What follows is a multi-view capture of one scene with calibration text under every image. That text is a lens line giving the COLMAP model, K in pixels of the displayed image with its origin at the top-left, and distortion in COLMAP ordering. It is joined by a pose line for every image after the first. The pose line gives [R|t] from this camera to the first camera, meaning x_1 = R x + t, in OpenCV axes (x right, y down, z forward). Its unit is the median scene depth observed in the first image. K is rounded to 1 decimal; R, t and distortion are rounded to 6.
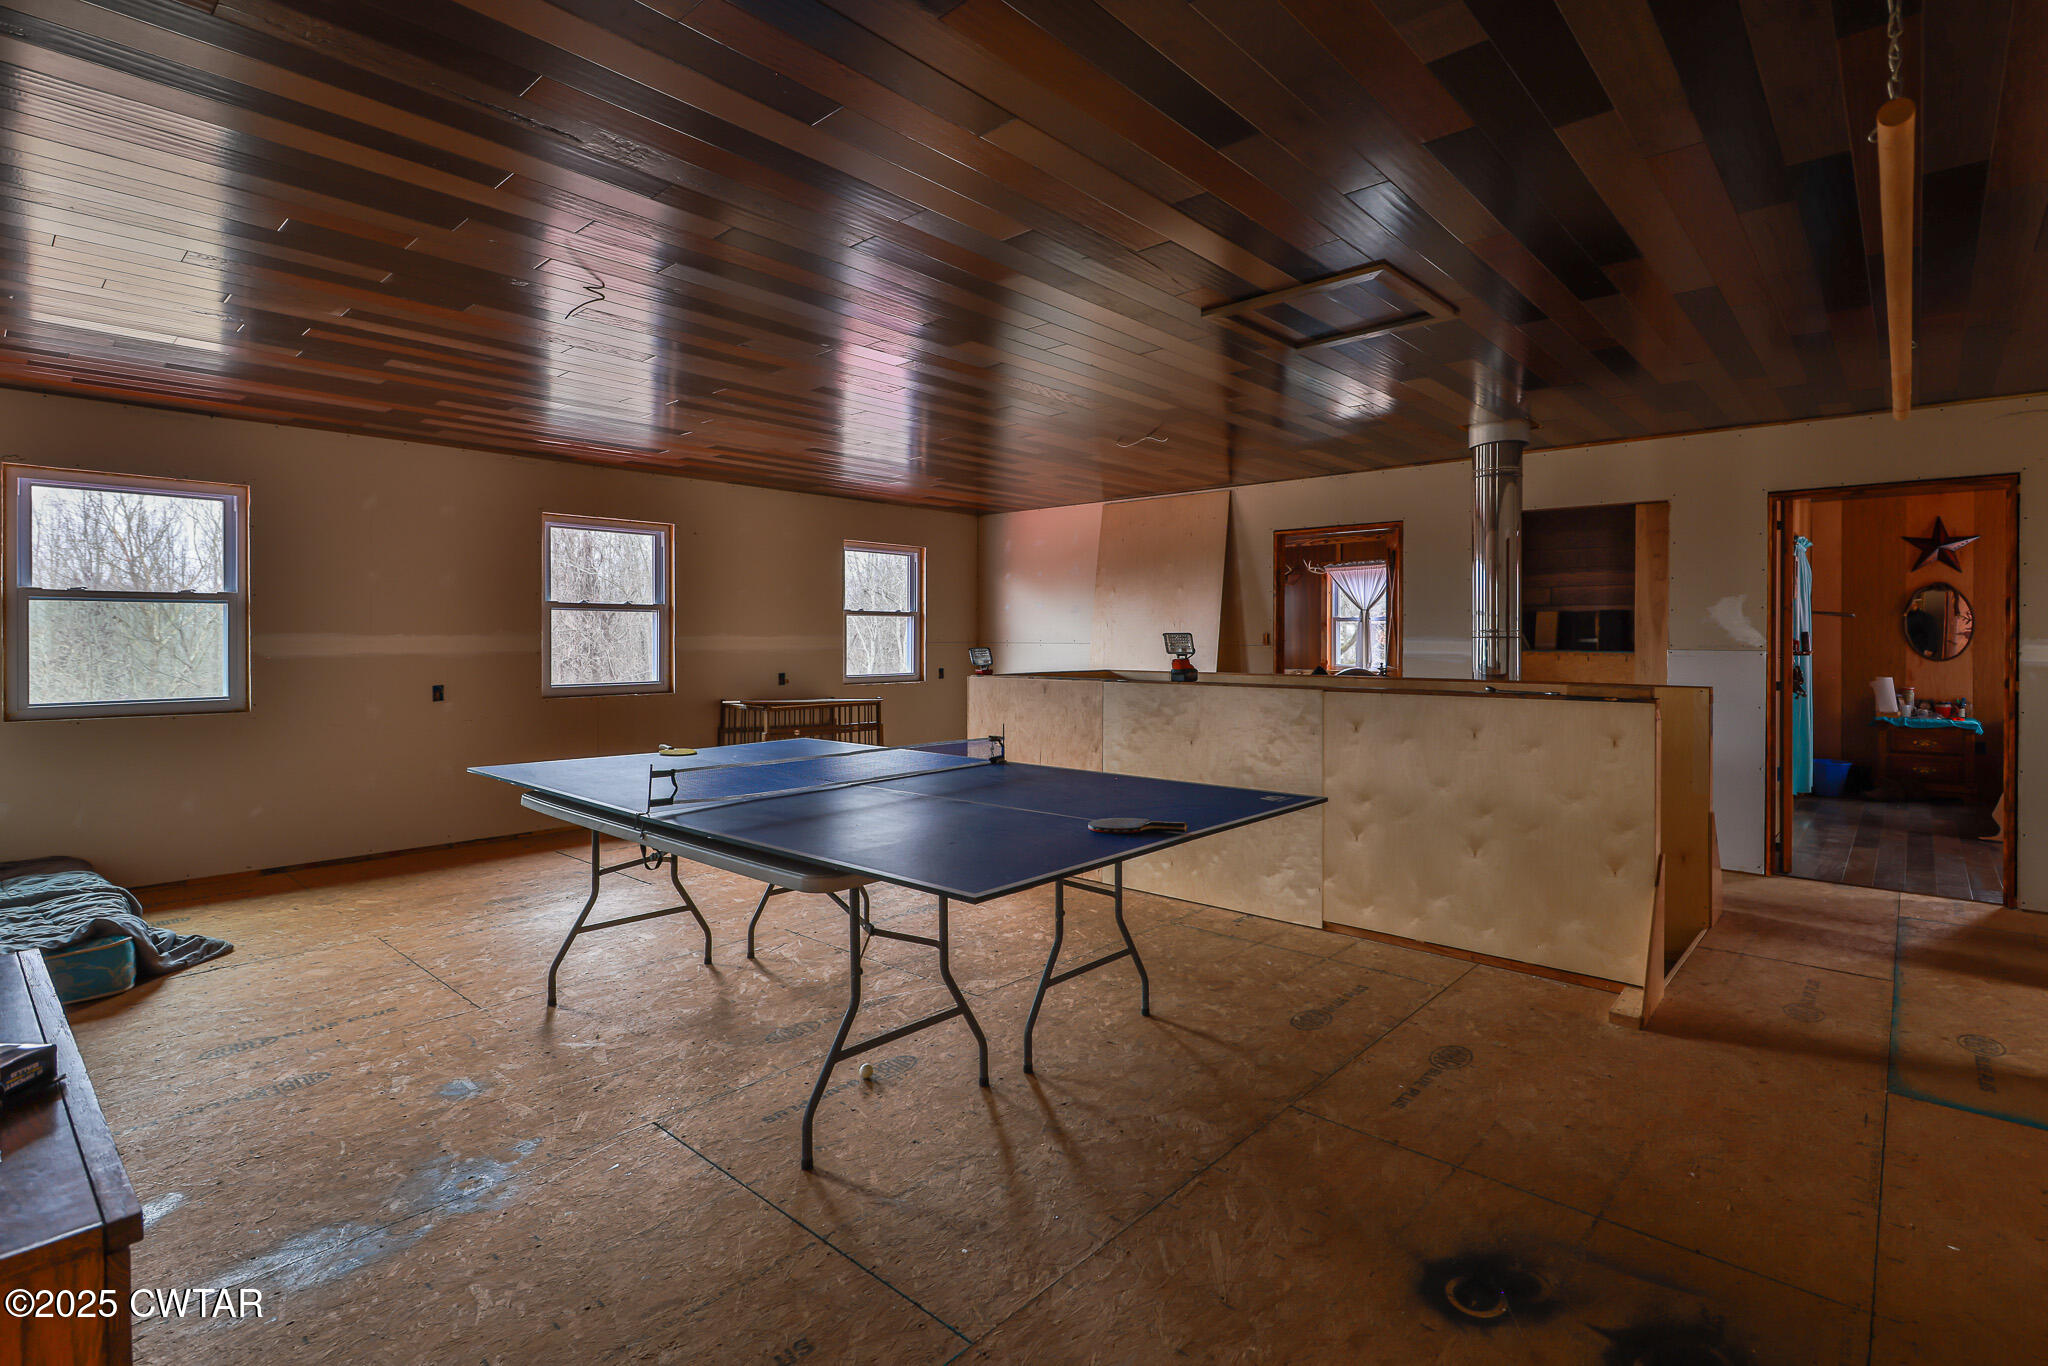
lens RADIAL K [[971.6, 0, 1018.7], [0, 971.6, 640.3], [0, 0, 1]] dist [0.011078, 0.000056]
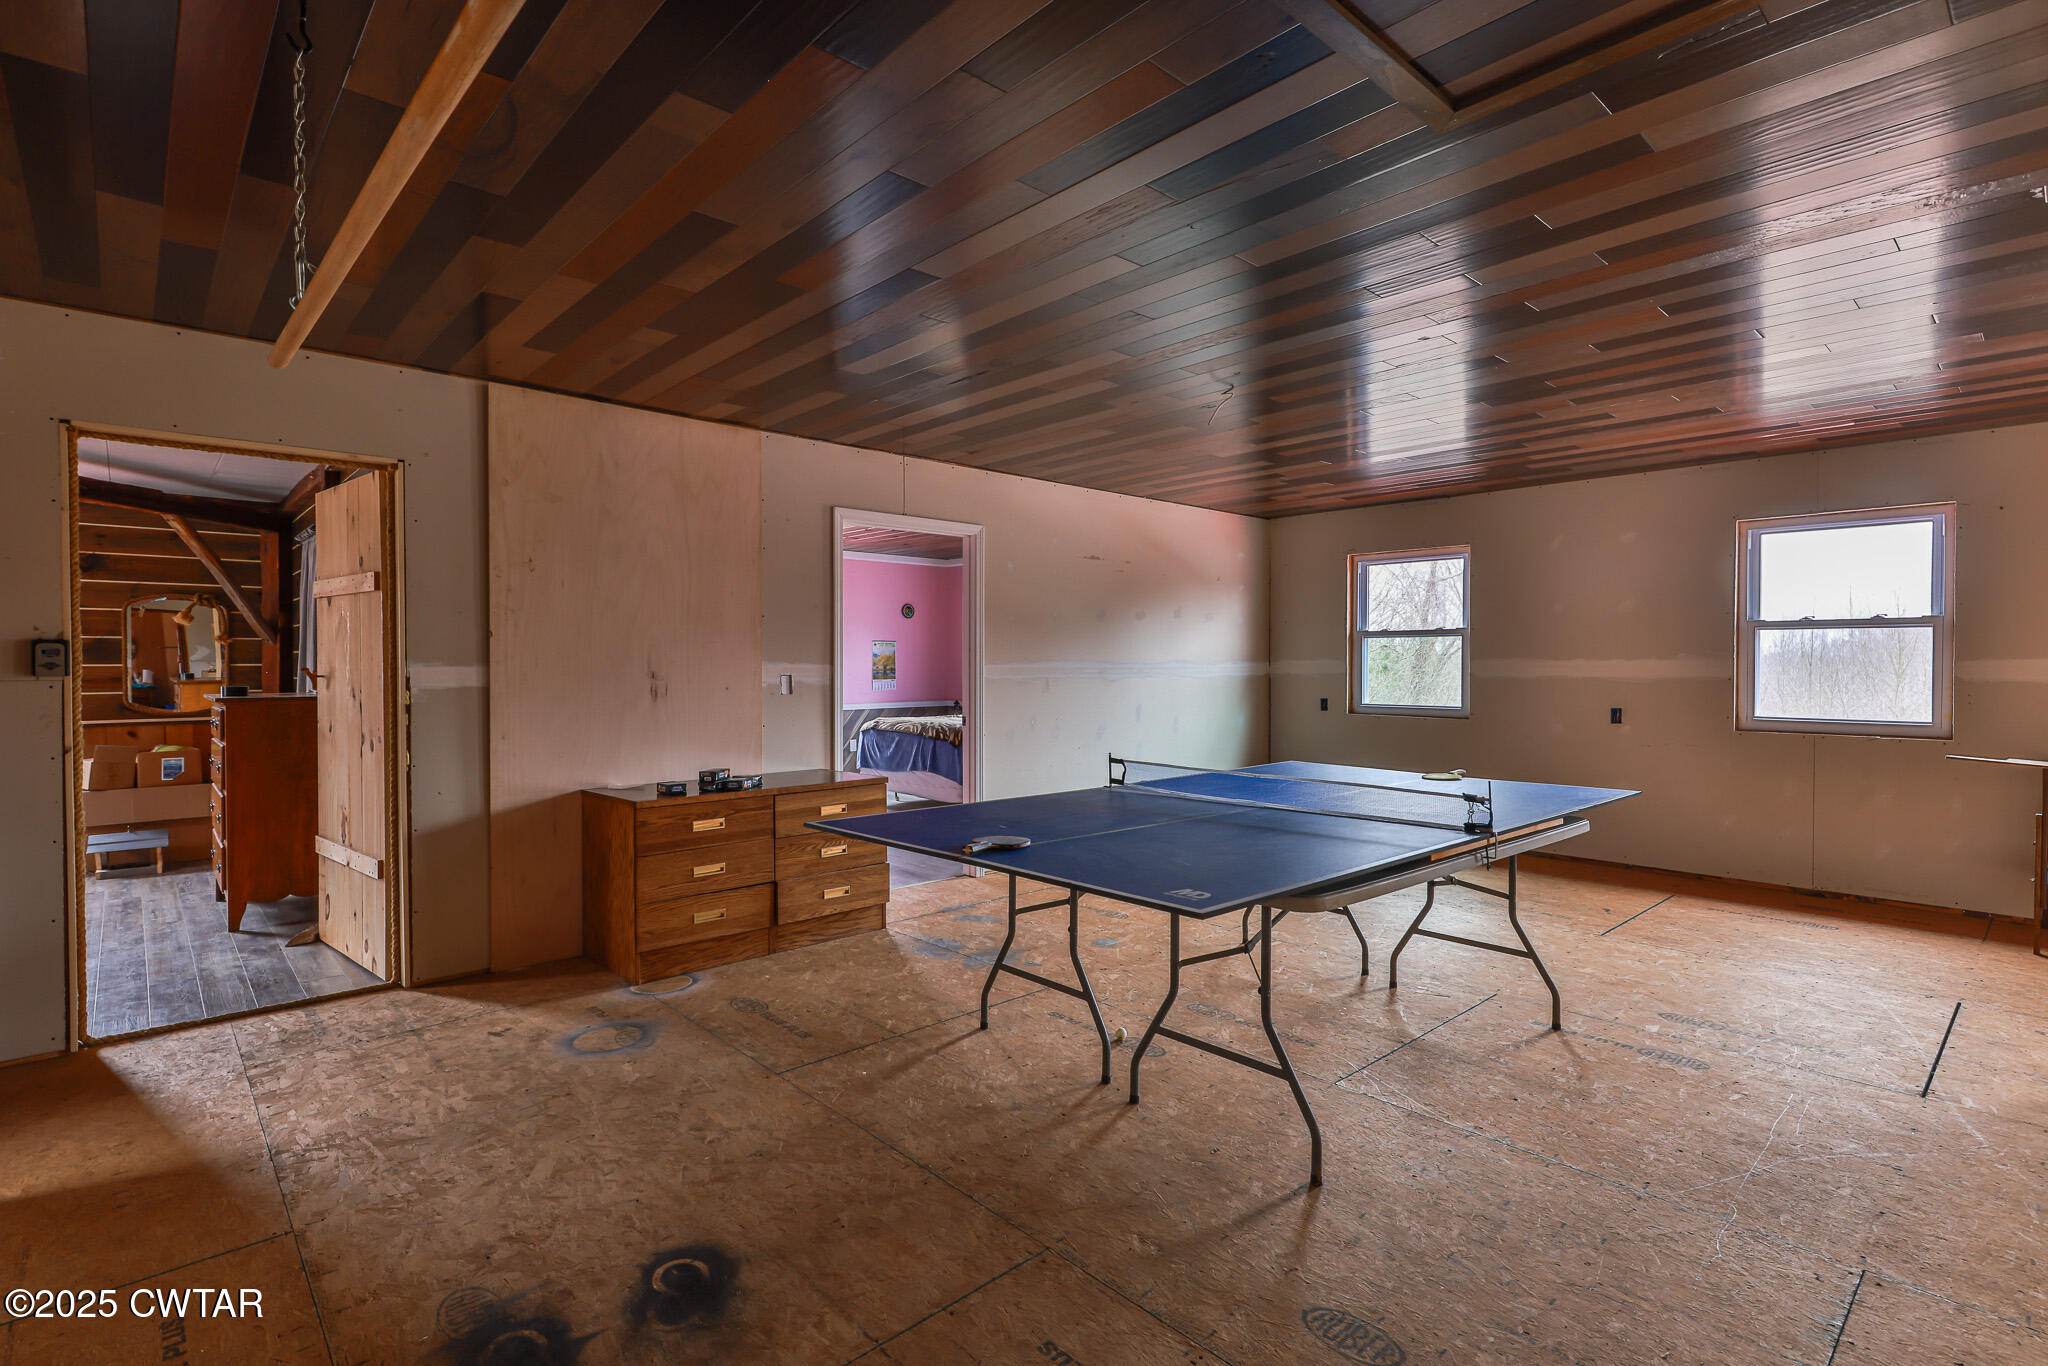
lens RADIAL K [[973.1, 0, 1033.4], [0, 973.1, 670.3], [0, 0, 1]] dist [0.003346, -0.000356]
pose [[-0.083543, 0.007644, -0.996475, 0.655341], [-0.001589, 0.999968, 0.007804, -0.001060], [0.996503, 0.002235, -0.083529, 0.646851]]
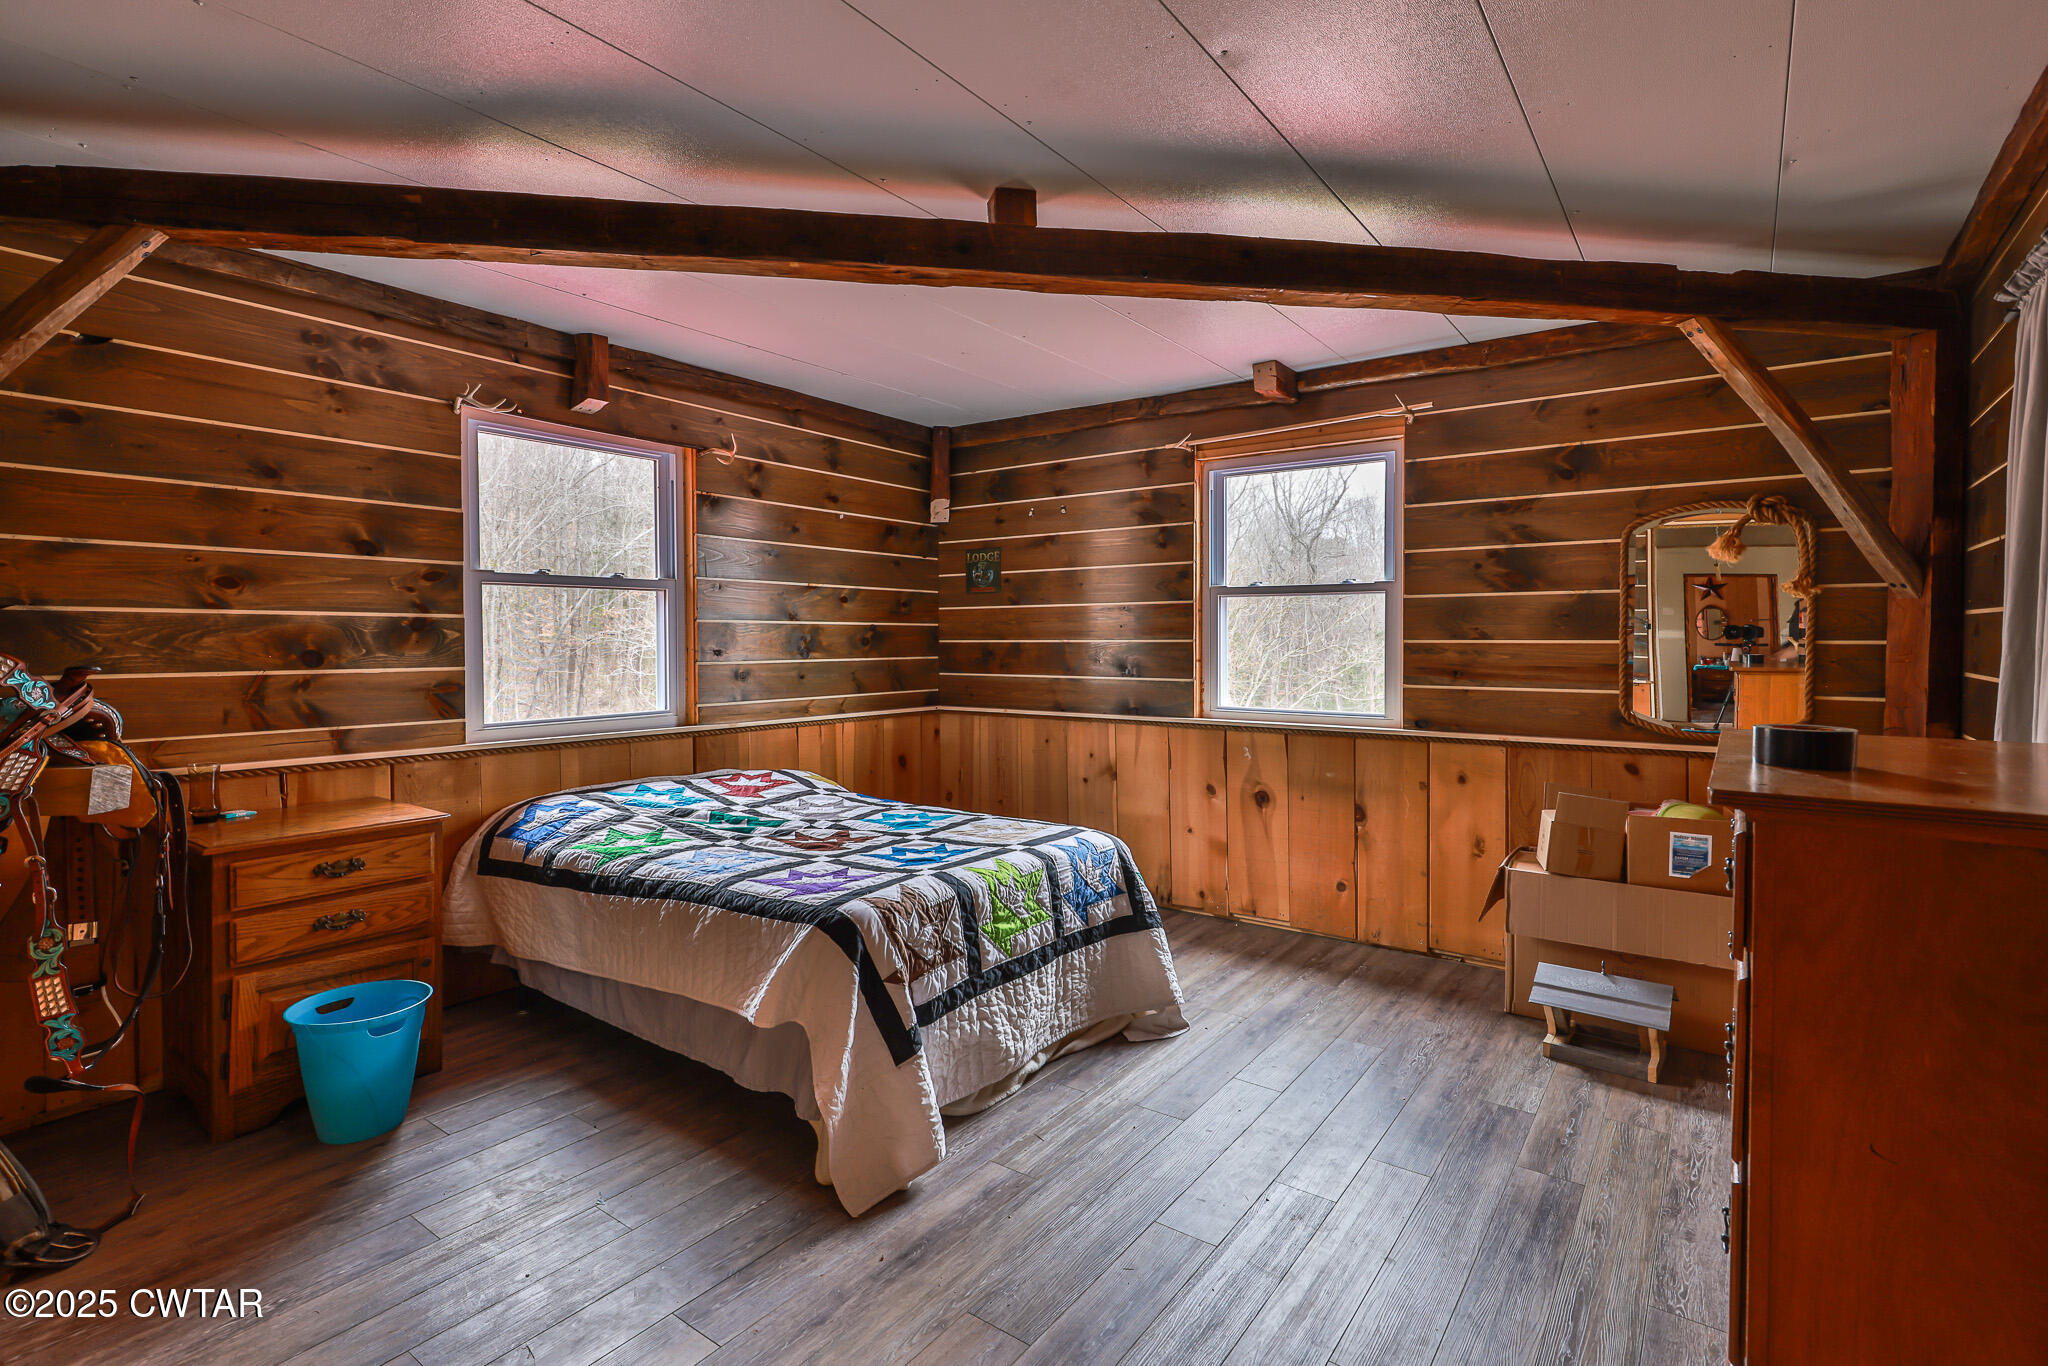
lens RADIAL K [[973.1, 0, 1033.4], [0, 973.1, 670.3], [0, 0, 1]] dist [0.003346, -0.000356]
pose [[-0.994632, 0.008029, -0.103164, 0.478661], [0.004447, 0.999381, 0.034900, -0.001039], [0.103380, 0.034254, -0.994052, 0.479688]]
